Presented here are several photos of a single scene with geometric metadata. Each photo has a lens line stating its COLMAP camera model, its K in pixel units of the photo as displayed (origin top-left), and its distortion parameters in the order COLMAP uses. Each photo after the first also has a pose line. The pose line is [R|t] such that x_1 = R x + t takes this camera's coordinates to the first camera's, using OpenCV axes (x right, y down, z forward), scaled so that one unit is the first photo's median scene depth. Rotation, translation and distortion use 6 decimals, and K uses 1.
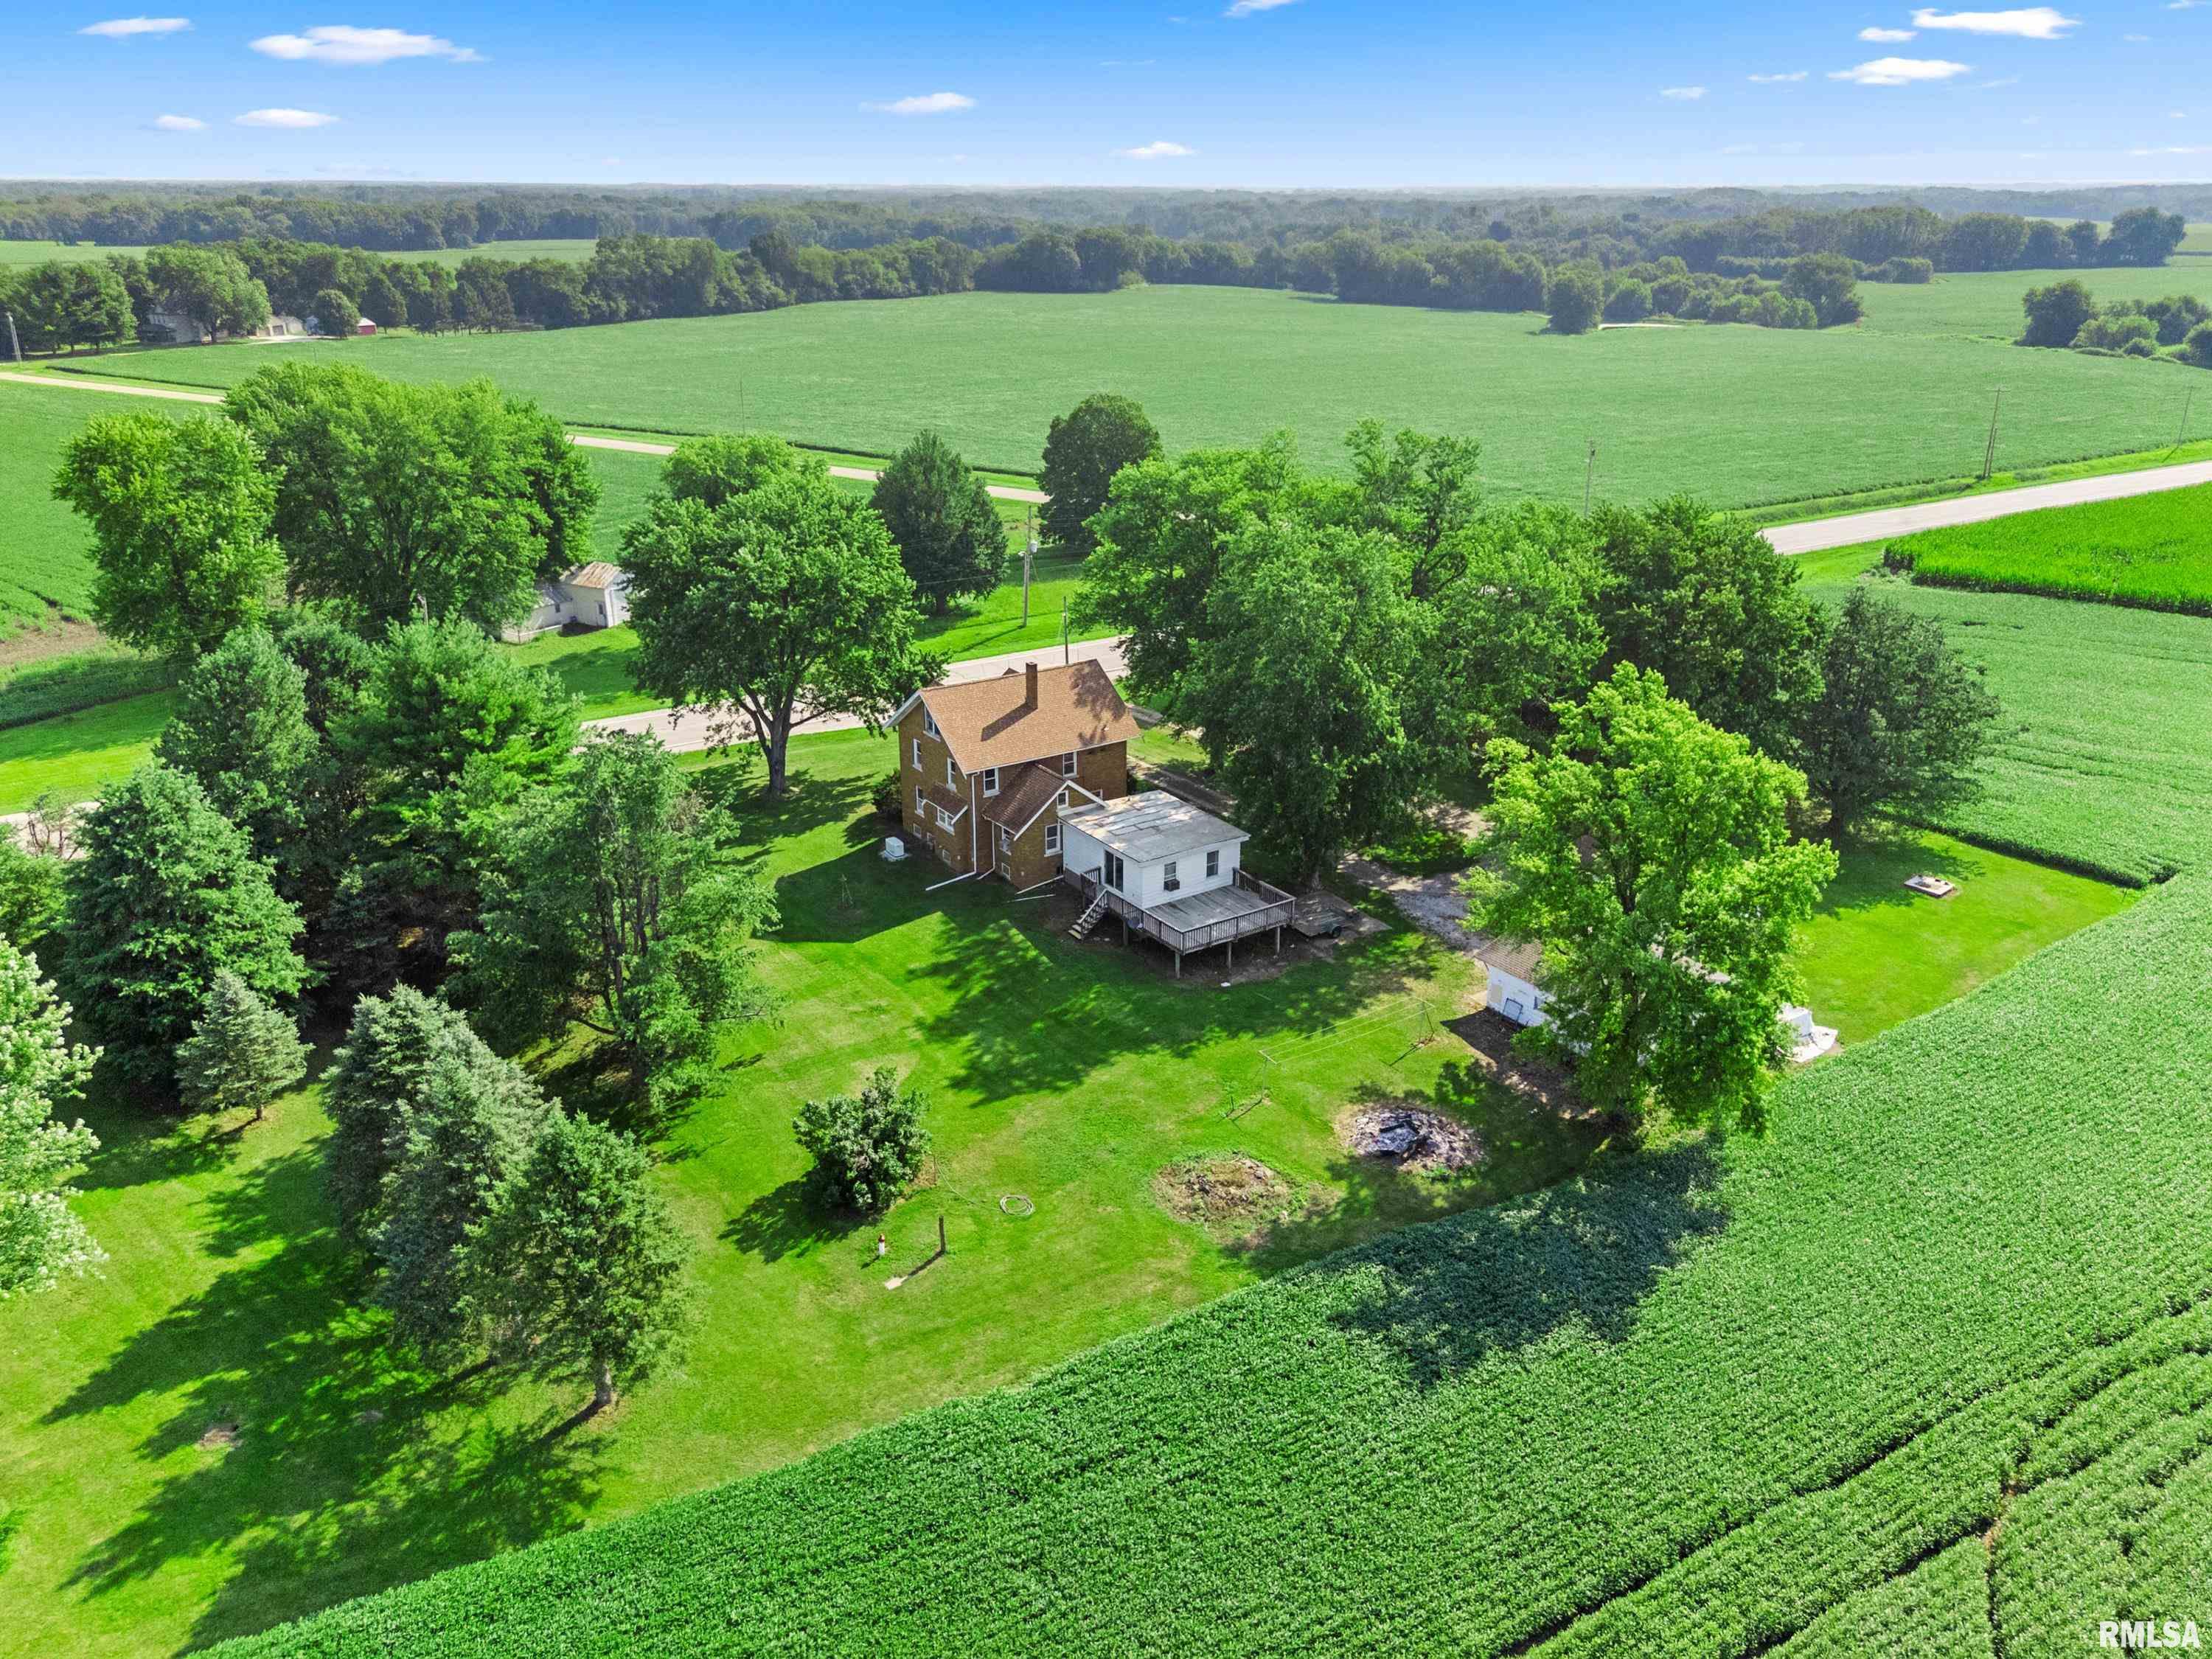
lens RADIAL K [[1650.3, 0, 1094.3], [0, 1650.3, 822.5], [0, 0, 1]] dist [0.050337, -0.040720]
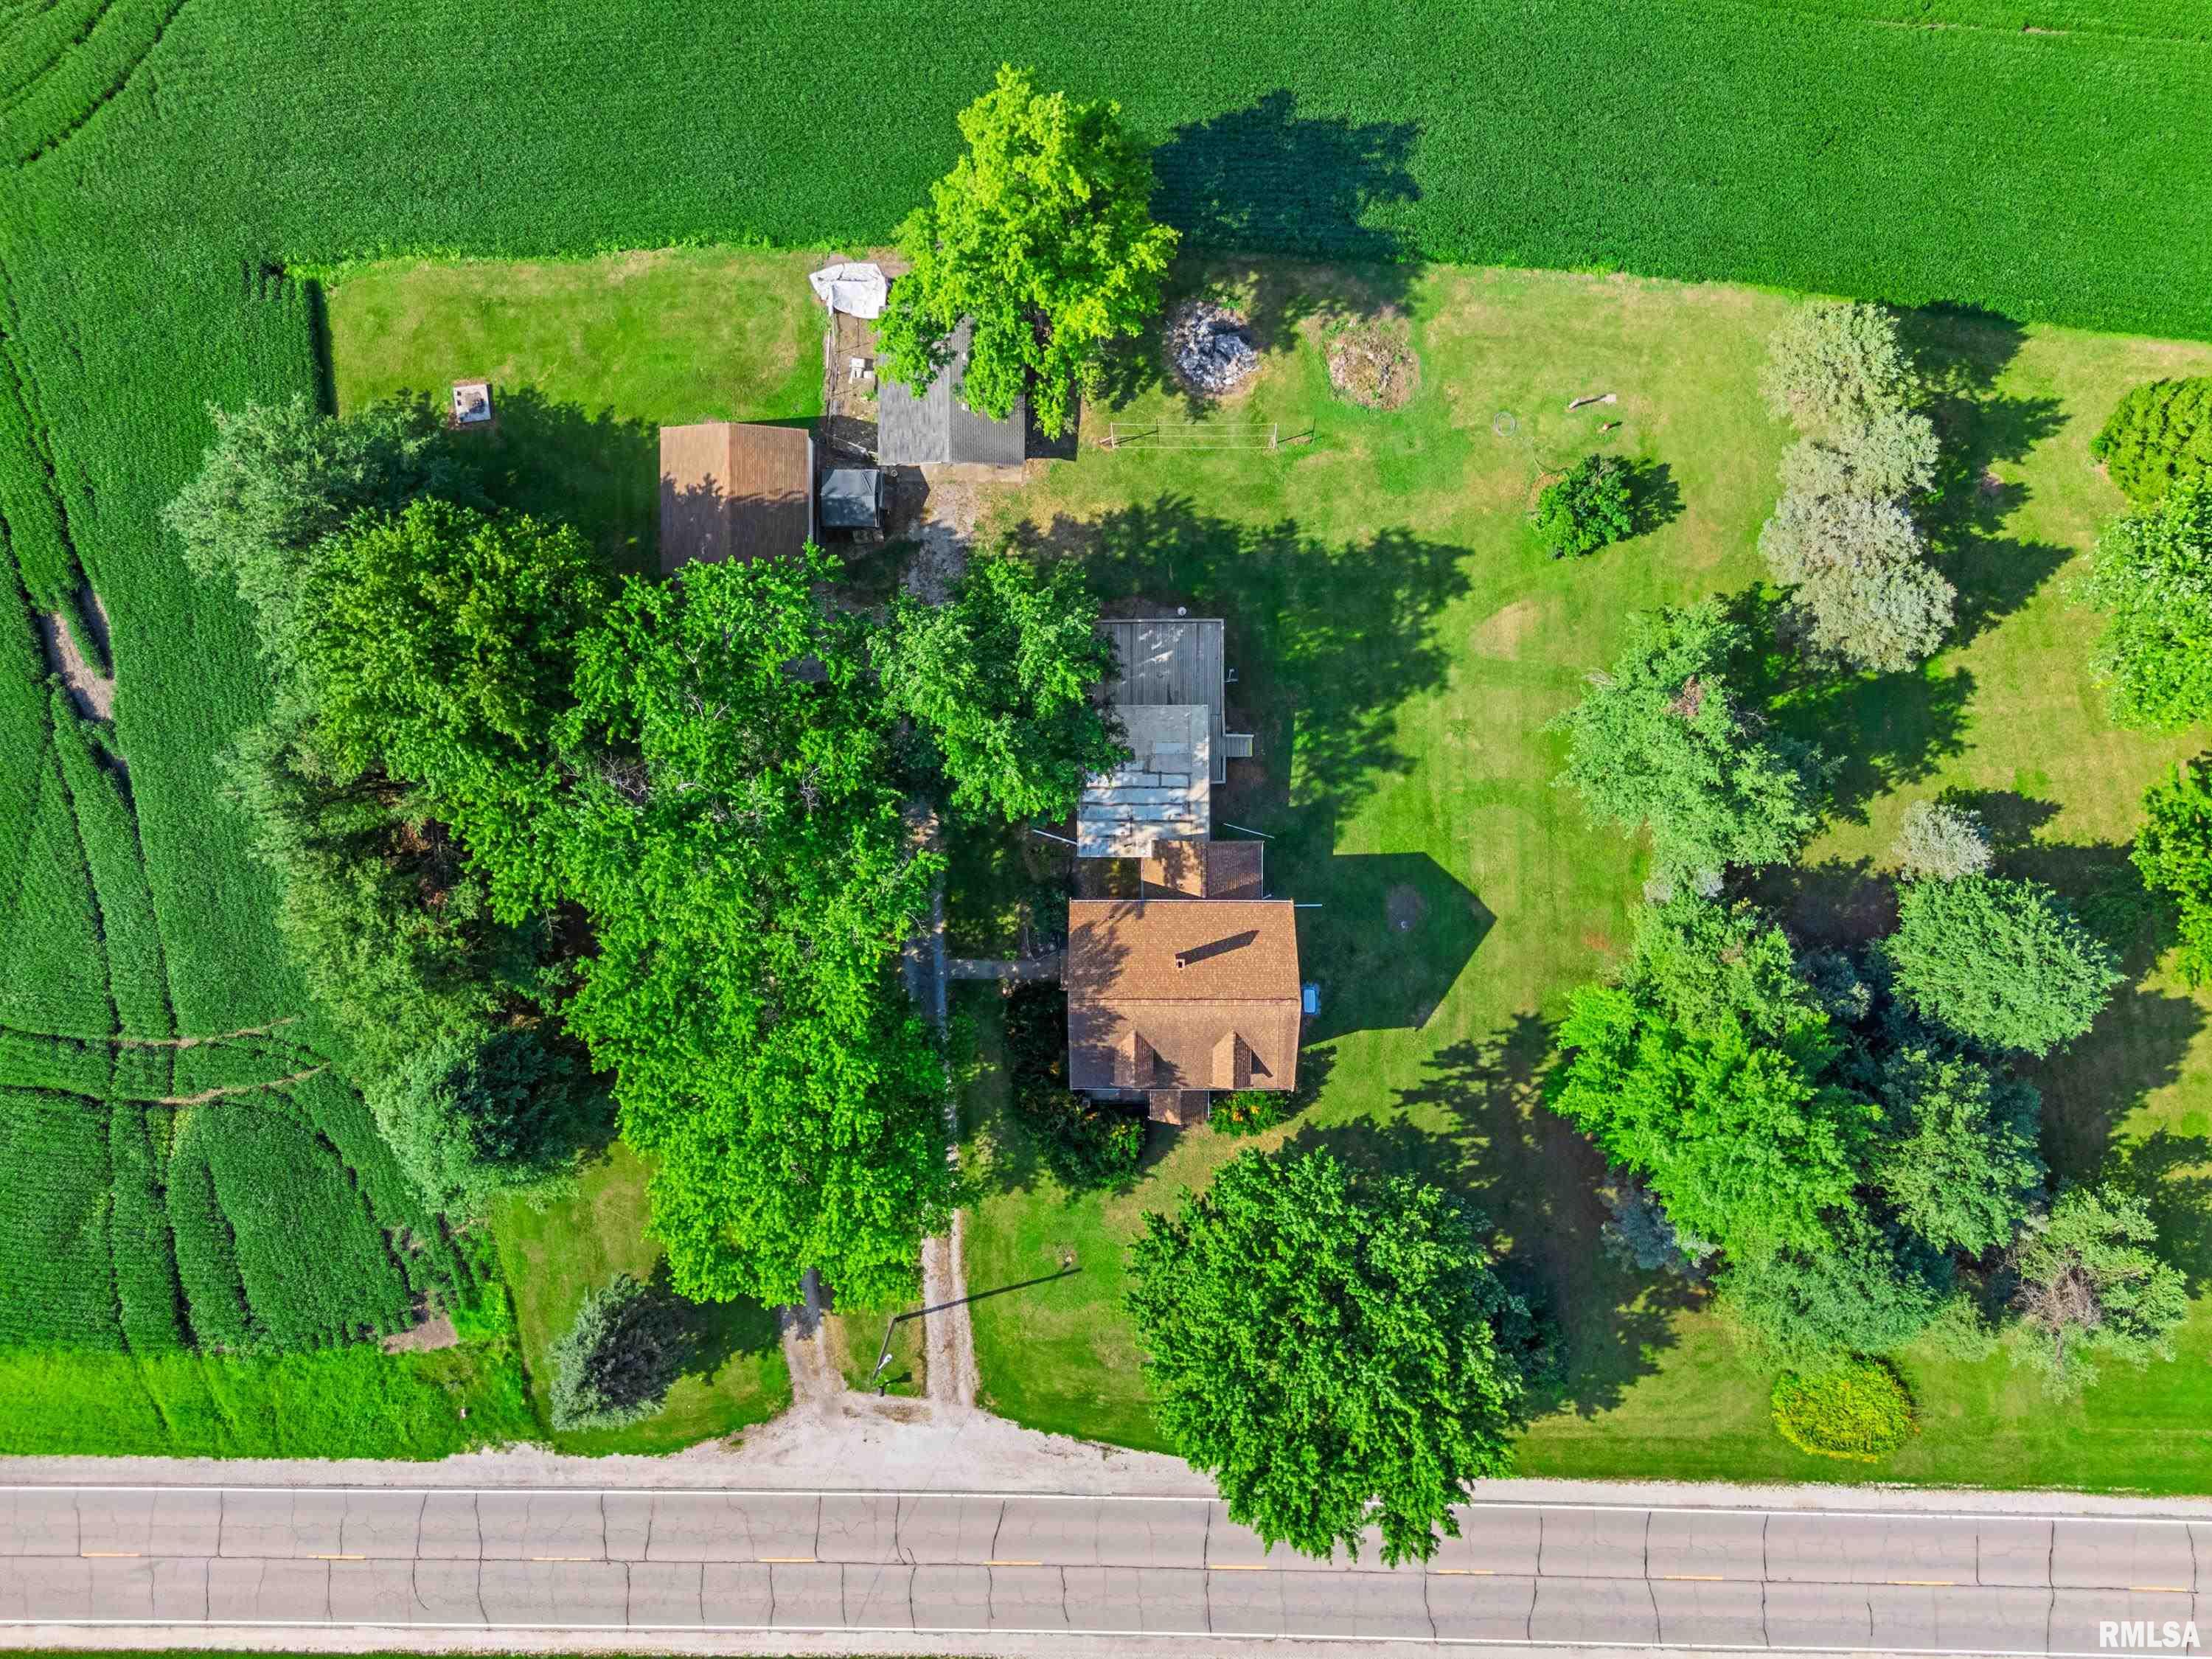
lens RADIAL K [[1650.3, 0, 1106.6], [0, 1650.3, 823.8], [0, 0, 1]] dist [0.050337, -0.040720]
pose [[-0.836929, -0.547278, 0.006117, 0.038278], [0.204330, -0.302065, 0.931132, -1.109678], [-0.507740, 0.780541, 0.364632, 0.777765]]
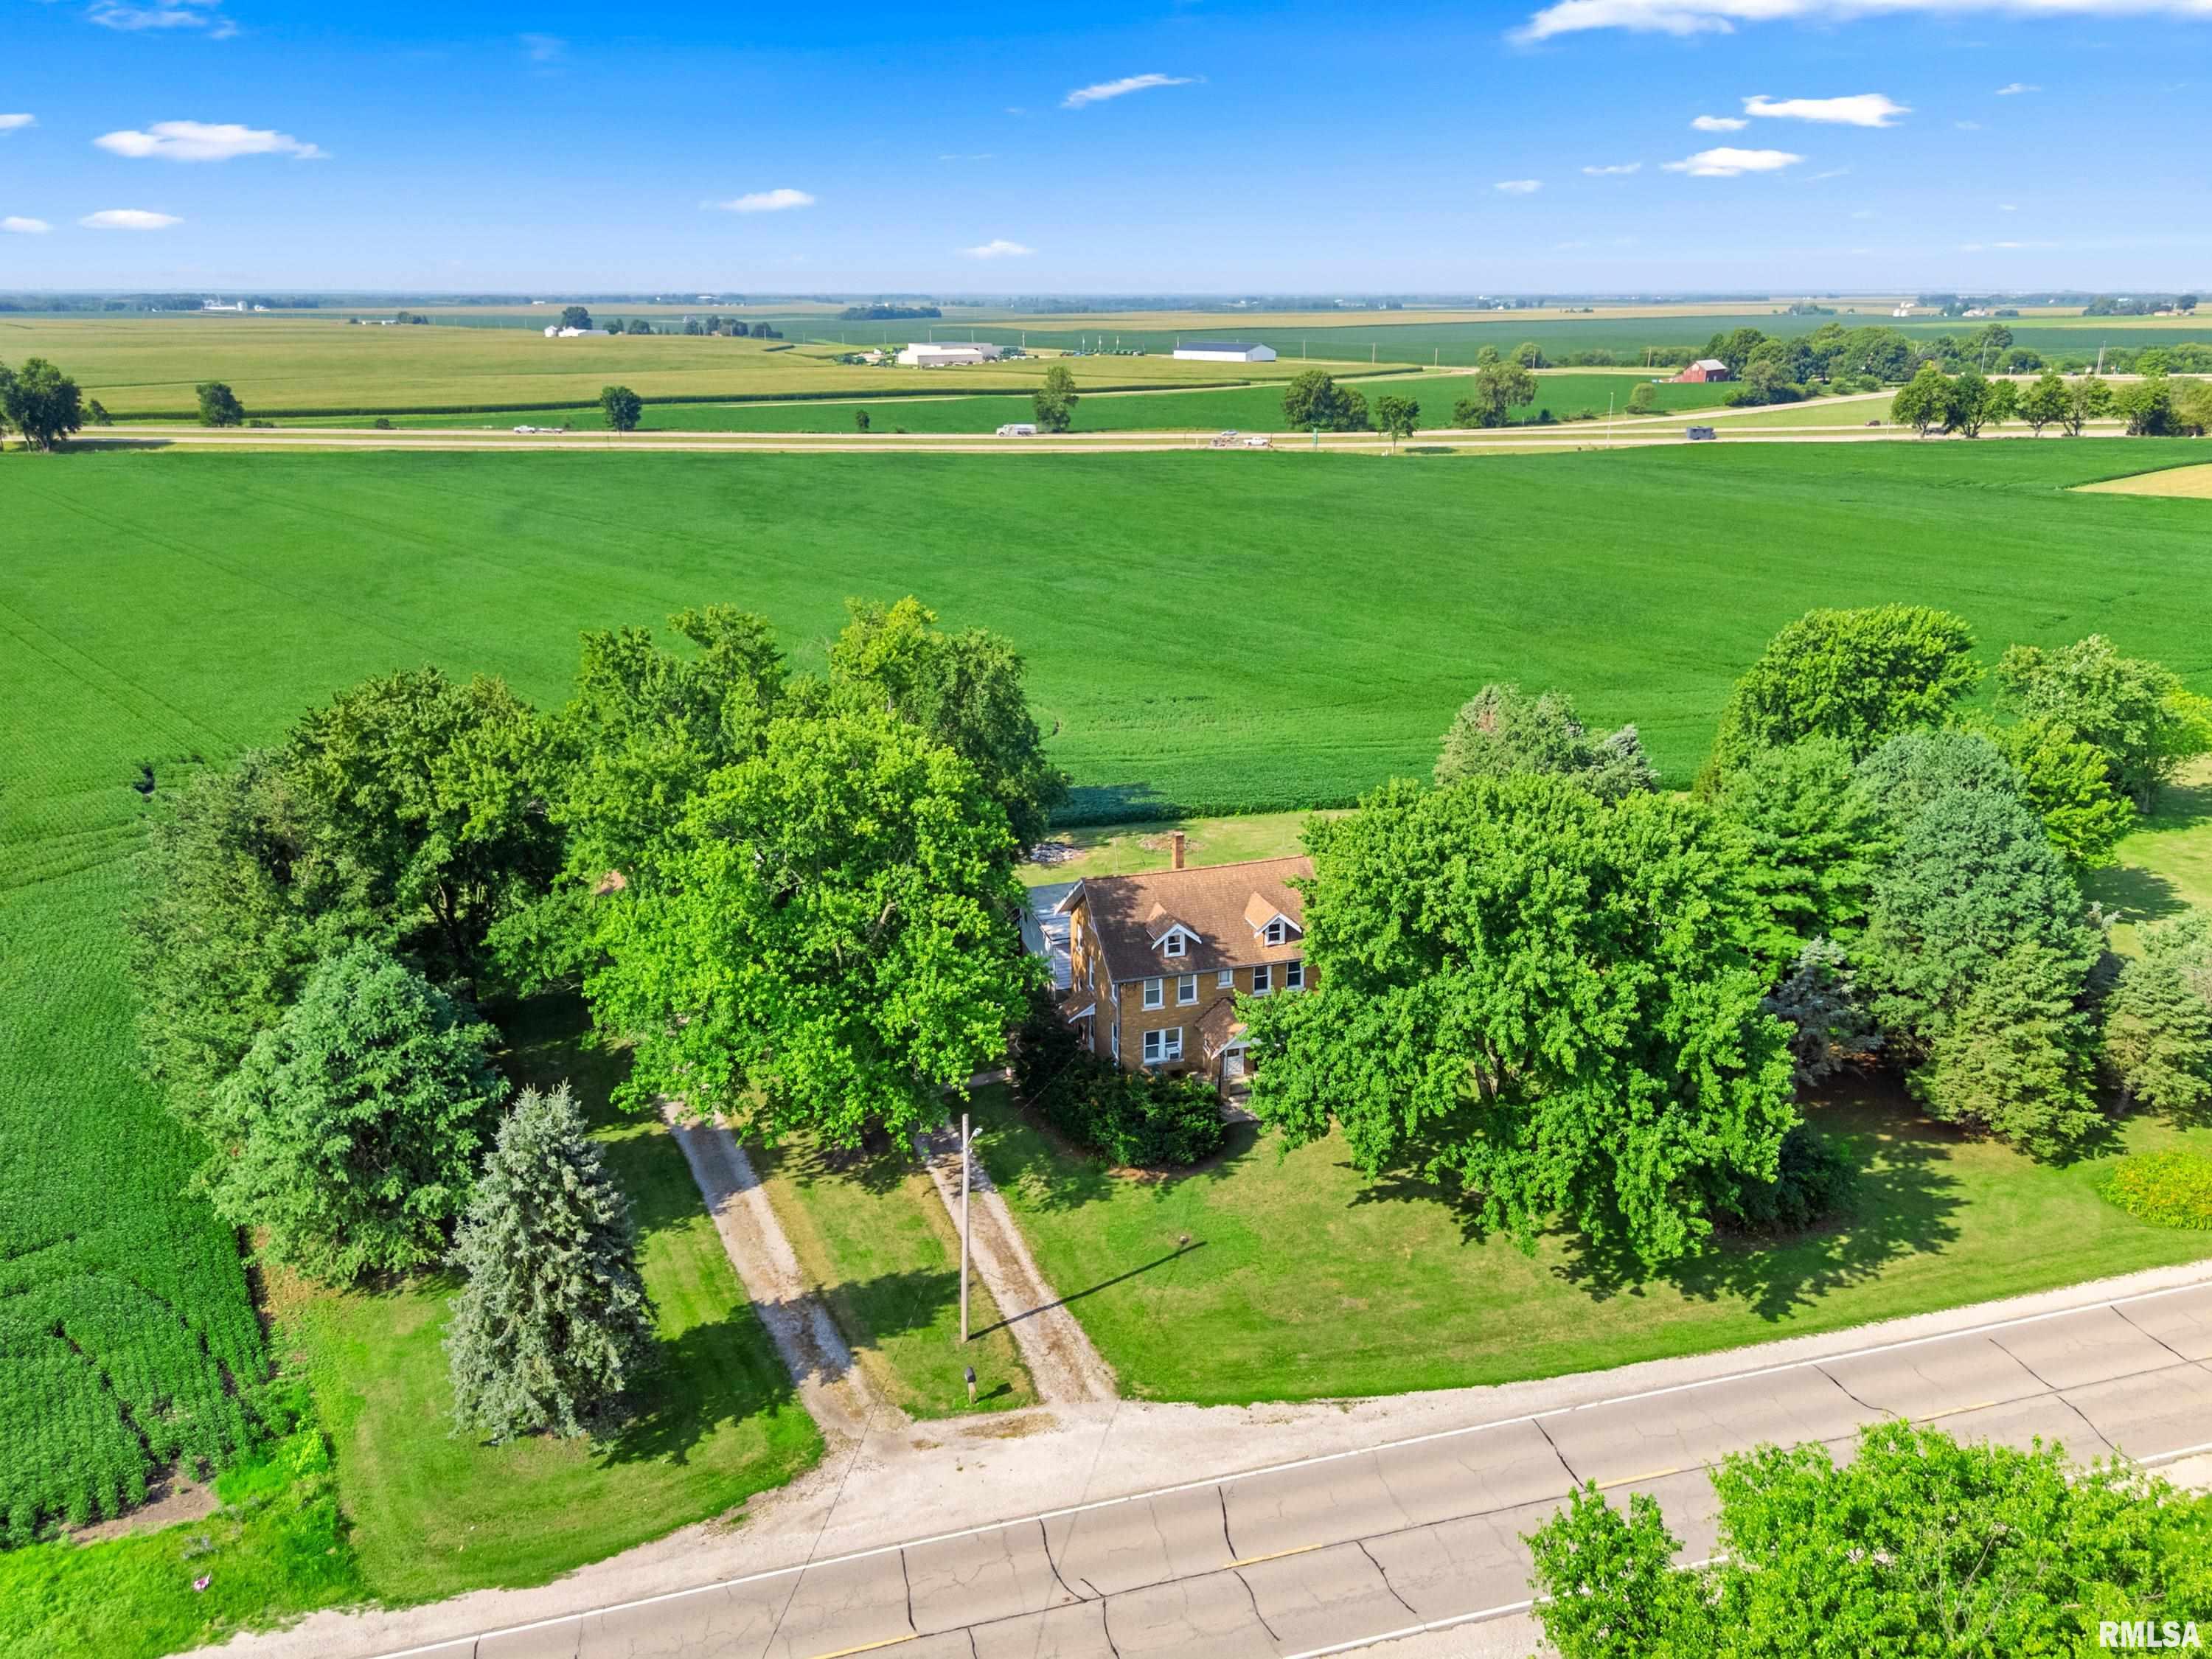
lens RADIAL K [[1650.3, 0, 1109.2], [0, 1650.3, 825.6], [0, 0, 1]] dist [0.050337, -0.040720]
pose [[-0.960084, -0.081657, 0.267526, -0.293525], [0.103915, 0.783859, 0.612182, -0.788254], [-0.259691, 0.615547, -0.744085, 2.045797]]
